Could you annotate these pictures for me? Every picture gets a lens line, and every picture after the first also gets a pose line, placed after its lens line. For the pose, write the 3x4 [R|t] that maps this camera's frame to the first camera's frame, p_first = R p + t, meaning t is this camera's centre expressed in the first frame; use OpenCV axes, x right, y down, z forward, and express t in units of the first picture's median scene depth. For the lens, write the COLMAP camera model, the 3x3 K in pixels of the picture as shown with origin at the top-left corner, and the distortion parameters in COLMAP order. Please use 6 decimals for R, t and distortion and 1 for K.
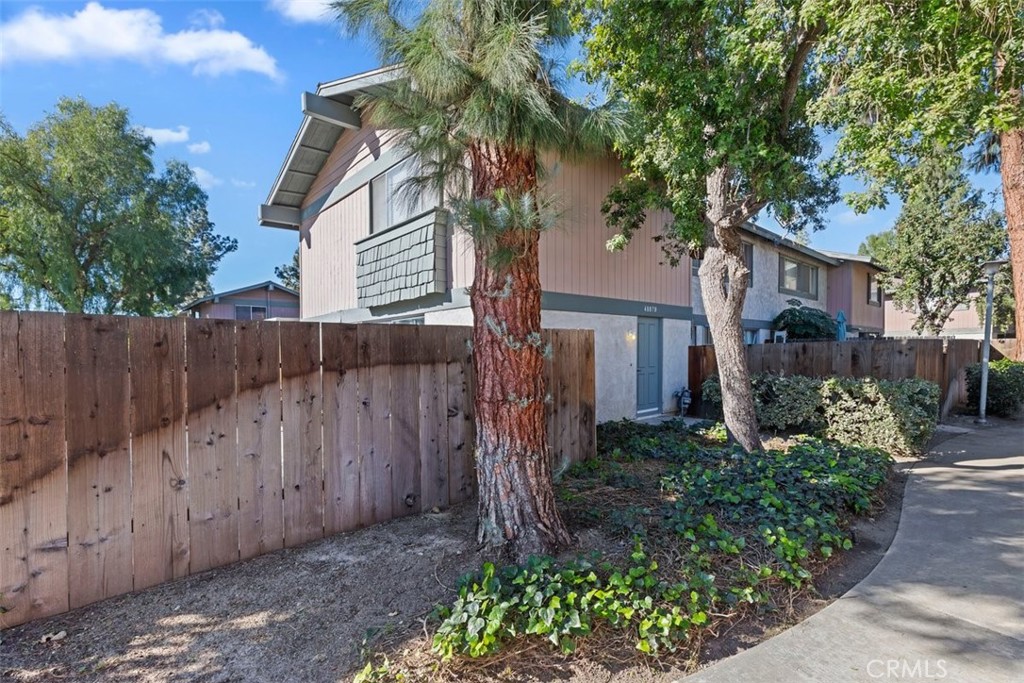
lens RADIAL K [[459.2, 0, 515.4], [0, 459.2, 356.3], [0, 0, 1]] dist [0.001855, 0.000547]
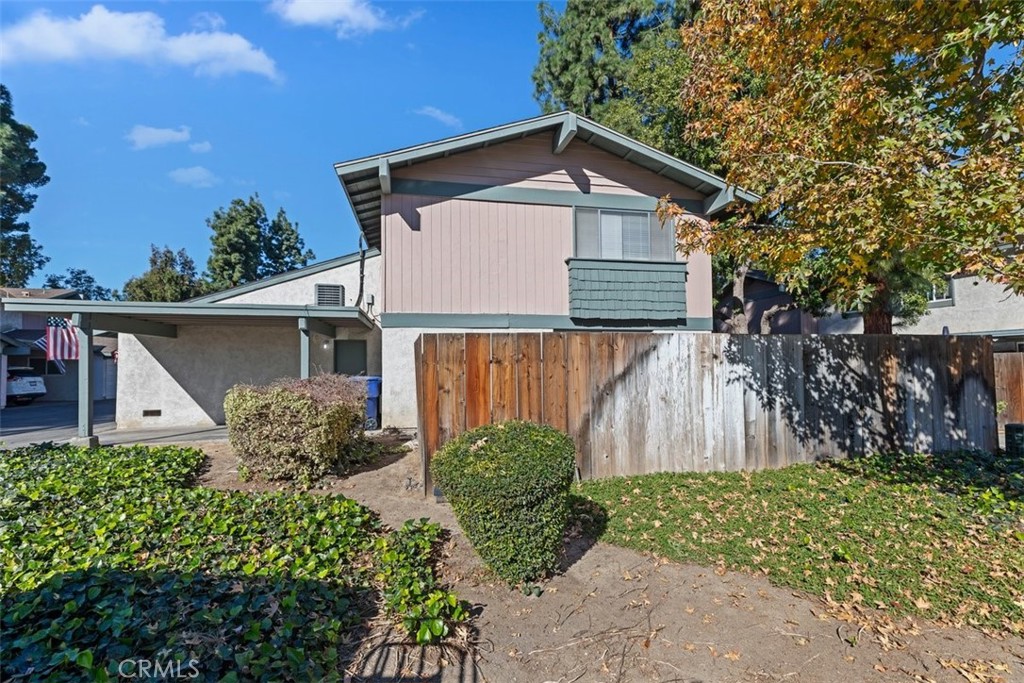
lens RADIAL K [[464.6, 0, 512.0], [0, 464.6, 341.5], [0, 0, 1]] dist [0.001978, -0.000045]
pose [[0.530313, 0.066151, 0.845217, -1.339156], [-0.000972, 0.996998, -0.077420, 0.038138], [-0.847801, 0.040235, 0.528786, 0.534490]]
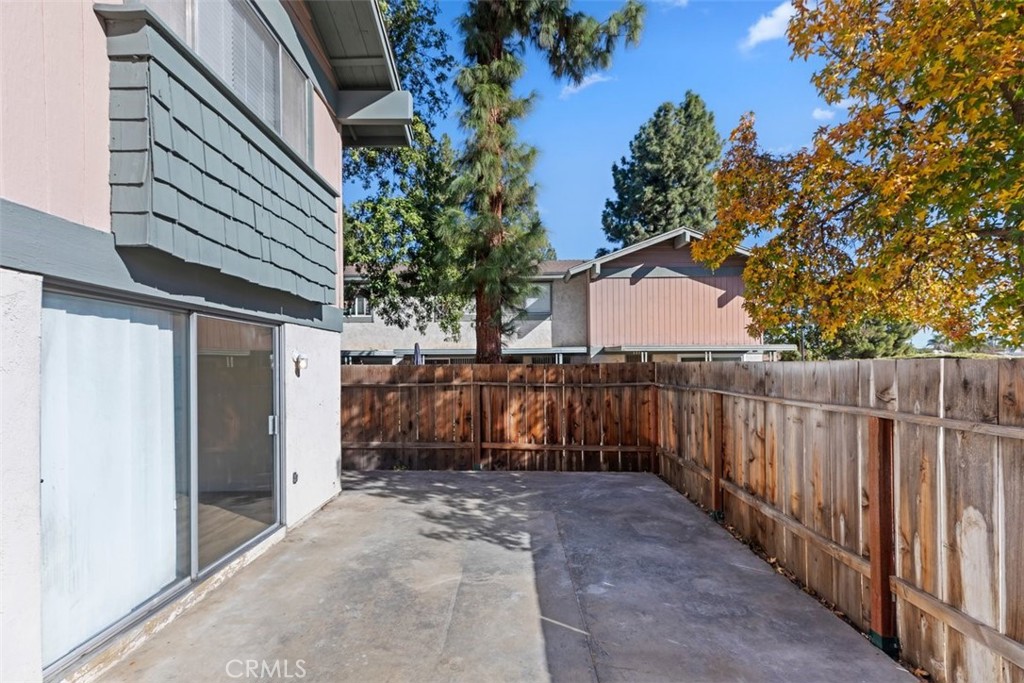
lens RADIAL K [[465.7, 0, 516.6], [0, 465.7, 362.9], [0, 0, 1]] dist [-0.000132, -0.000027]
pose [[-0.732270, 0.029882, 0.680358, -0.696071], [0.027313, 0.999522, -0.014503, -0.021271], [-0.680466, 0.007962, -0.732736, 1.046909]]
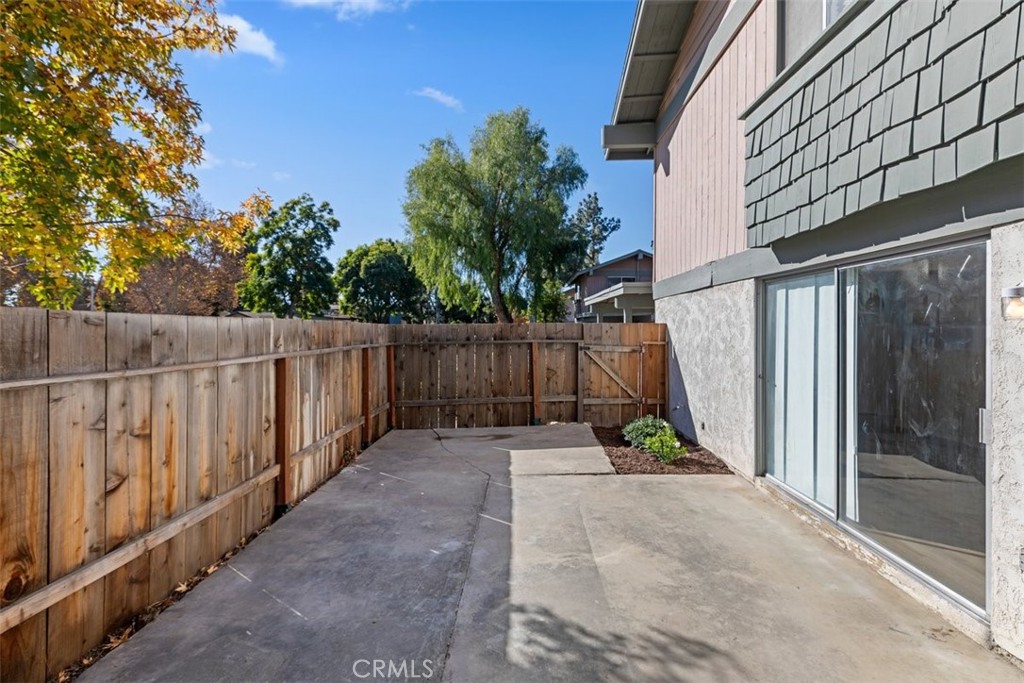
lens RADIAL K [[457.9, 0, 517.0], [0, 457.9, 325.4], [0, 0, 1]] dist [0.000862, 0.000207]
pose [[0.717238, 0.019043, -0.696568, -0.177608], [-0.021446, 0.999756, 0.005249, -0.021931], [0.696498, 0.011174, 0.717471, 0.485112]]
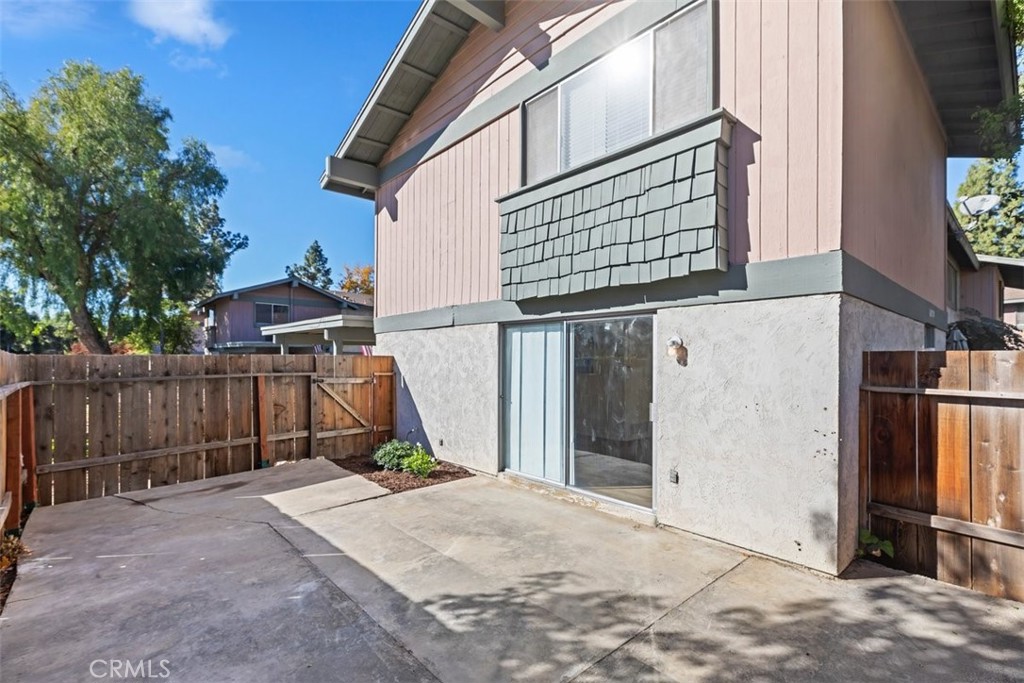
lens RADIAL K [[463.1, 0, 511.5], [0, 463.1, 358.8], [0, 0, 1]] dist [0.003340, -0.000328]
pose [[0.999617, 0.023893, -0.013941, -0.313609], [-0.024027, 0.999666, -0.009472, -0.018372], [0.013710, 0.009804, 0.999858, 0.354023]]
